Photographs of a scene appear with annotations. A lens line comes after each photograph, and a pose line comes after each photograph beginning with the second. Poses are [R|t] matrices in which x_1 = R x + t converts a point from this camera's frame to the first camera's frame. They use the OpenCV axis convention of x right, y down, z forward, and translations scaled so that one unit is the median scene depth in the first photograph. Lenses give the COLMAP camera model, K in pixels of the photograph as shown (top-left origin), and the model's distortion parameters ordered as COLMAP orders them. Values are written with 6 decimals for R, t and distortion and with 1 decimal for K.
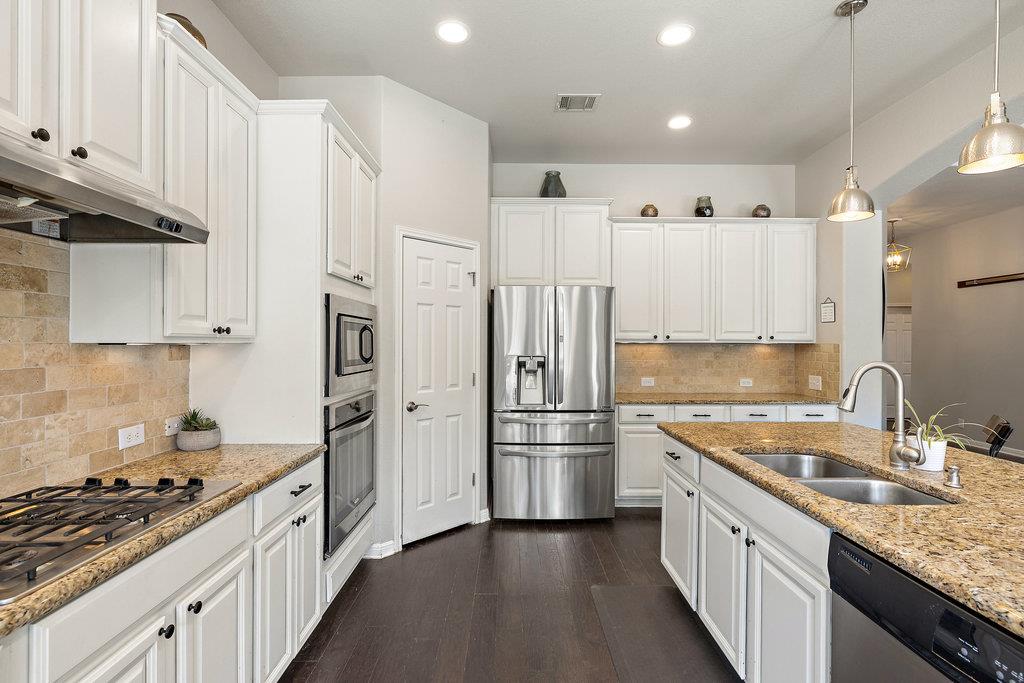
lens RADIAL K [[485.1, 0, 510.4], [0, 485.1, 344.0], [0, 0, 1]] dist [0.002657, 0.000531]
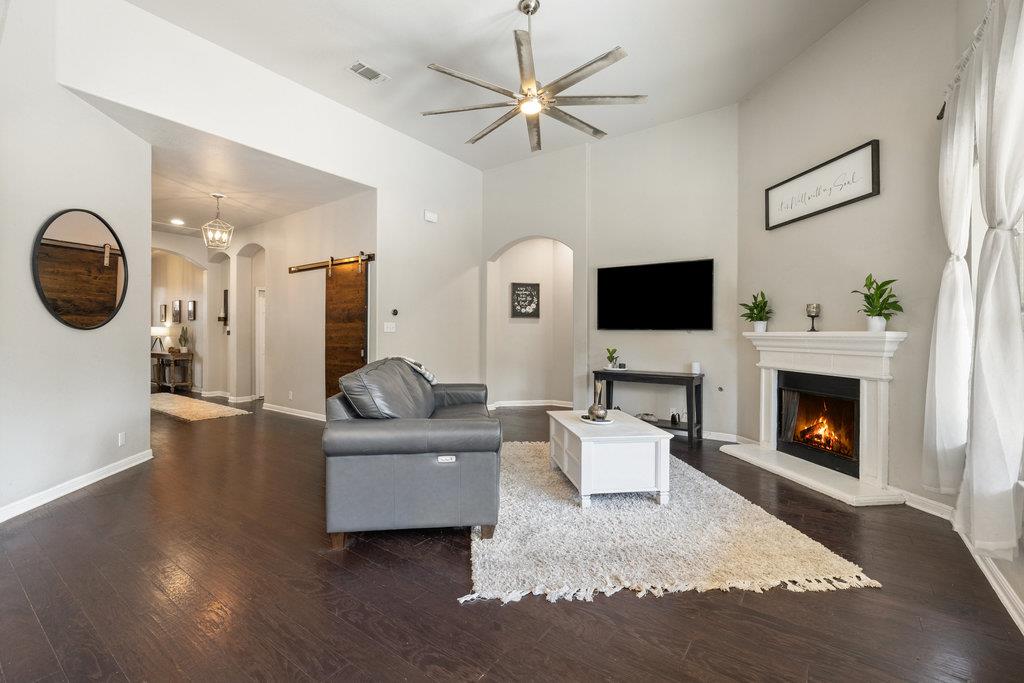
lens RADIAL K [[439.9, 0, 504.4], [0, 439.9, 335.2], [0, 0, 1]] dist [0.000487, 0.001027]
pose [[0.604557, -0.001783, 0.796560, 0.740651], [0.000238, 0.999998, 0.002057, 0.044038], [-0.796562, -0.001054, 0.604556, -0.009455]]
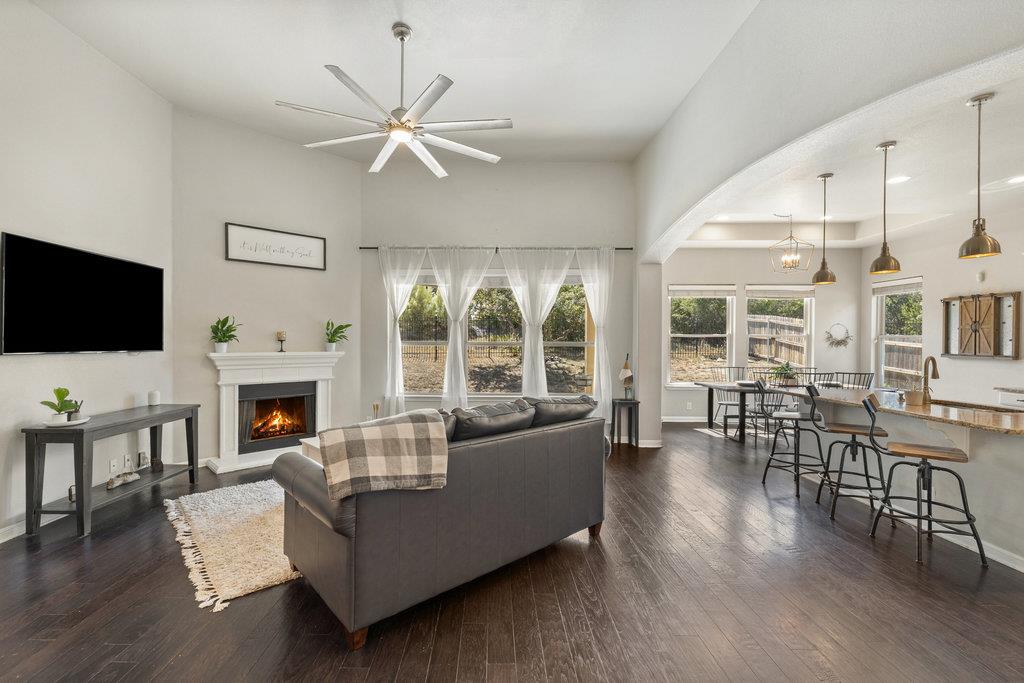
lens RADIAL K [[439.9, 0, 502.5], [0, 439.9, 343.1], [0, 0, 1]] dist [0.000487, 0.001027]
pose [[-0.999893, -0.011072, 0.009538, 1.296217], [-0.010991, 0.999903, 0.008519, -0.011013], [-0.009631, 0.008413, -0.999918, 1.480203]]
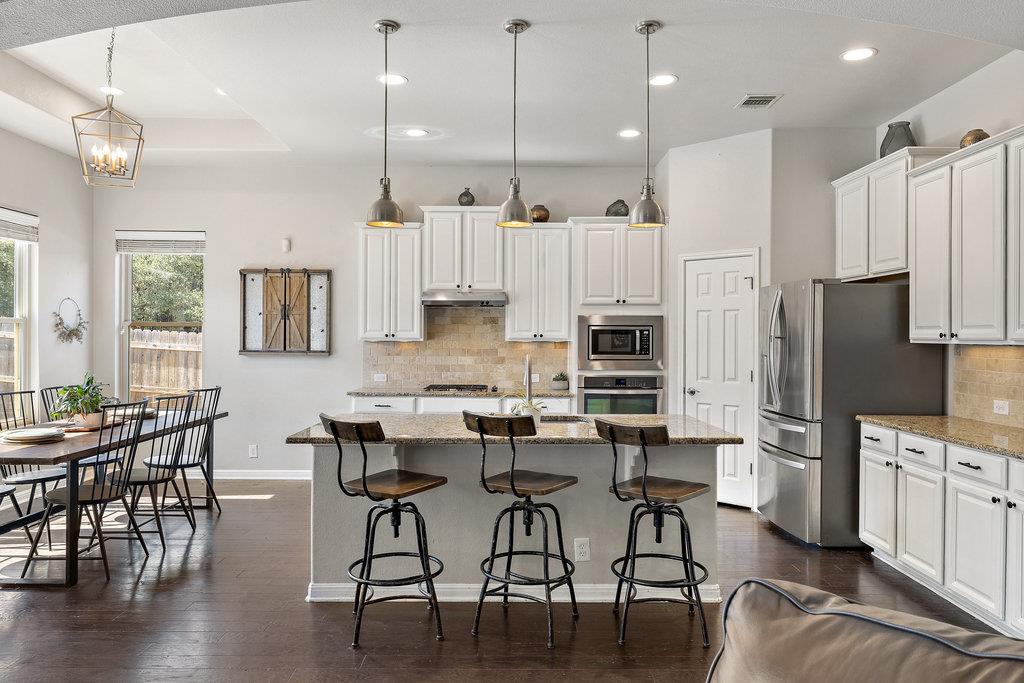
lens RADIAL K [[686.0, 0, 522.7], [0, 686.0, 341.6], [0, 0, 1]] dist [0.010594, -0.000627]
pose [[0.015755, 0.005405, -0.999861, 1.457412], [-0.005689, 0.999970, 0.005316, -0.009060], [0.999860, 0.005605, 0.015786, 0.469801]]
